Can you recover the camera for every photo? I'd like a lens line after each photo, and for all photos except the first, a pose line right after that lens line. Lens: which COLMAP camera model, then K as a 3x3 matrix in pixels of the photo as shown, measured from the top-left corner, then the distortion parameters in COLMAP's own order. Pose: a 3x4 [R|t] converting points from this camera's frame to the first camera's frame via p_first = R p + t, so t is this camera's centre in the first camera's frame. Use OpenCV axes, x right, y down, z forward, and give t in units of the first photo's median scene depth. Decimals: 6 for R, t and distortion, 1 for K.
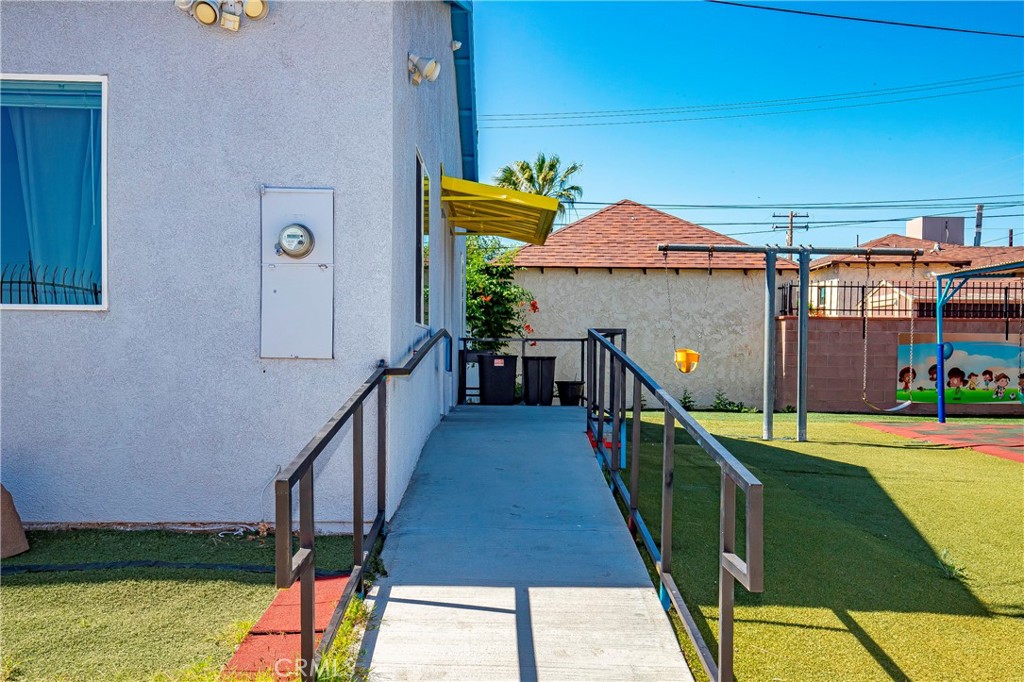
lens RADIAL K [[924.2, 0, 516.8], [0, 924.2, 375.8], [0, 0, 1]] dist [0.037071, 0.013953]
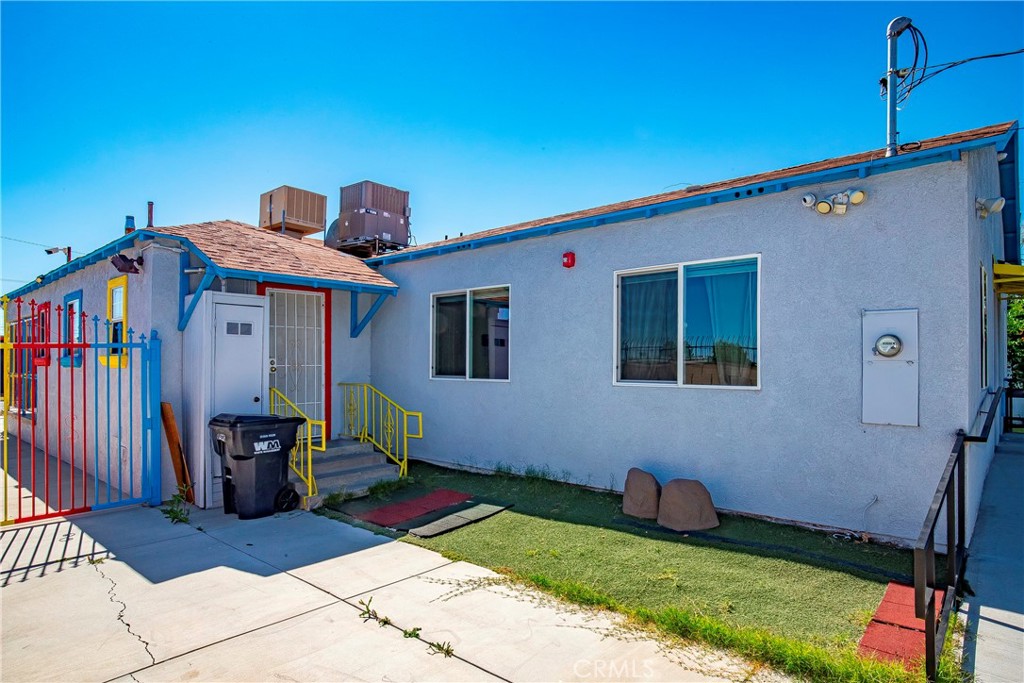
lens RADIAL K [[587.1, 0, 512.2], [0, 587.1, 361.0], [0, 0, 1]] dist [-0.009485, -0.001138]
pose [[0.737919, -0.011679, -0.674788, -0.018040], [-0.009170, 0.999584, -0.027328, -0.031610], [0.674827, 0.026354, 0.737505, -0.034177]]
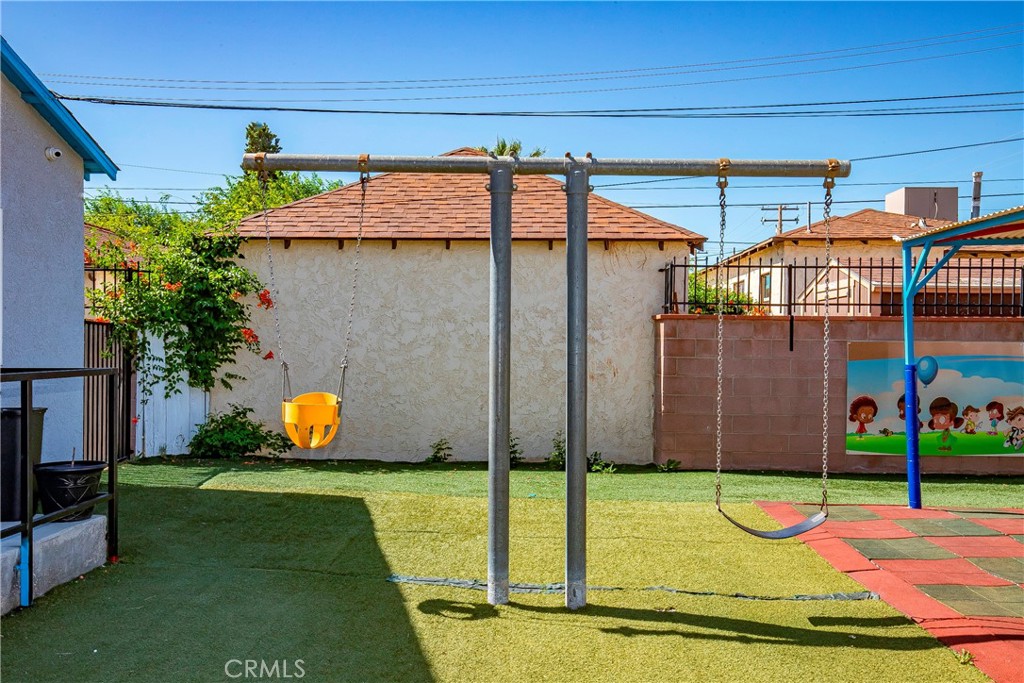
lens RADIAL K [[860.4, 0, 525.8], [0, 860.4, 355.0], [0, 0, 1]] dist [0.036756, 0.008942]
pose [[0.999806, -0.003212, -0.019434, 0.236632], [0.002922, 0.999884, -0.014971, -0.033054], [0.019480, 0.014912, 0.999699, 0.481678]]
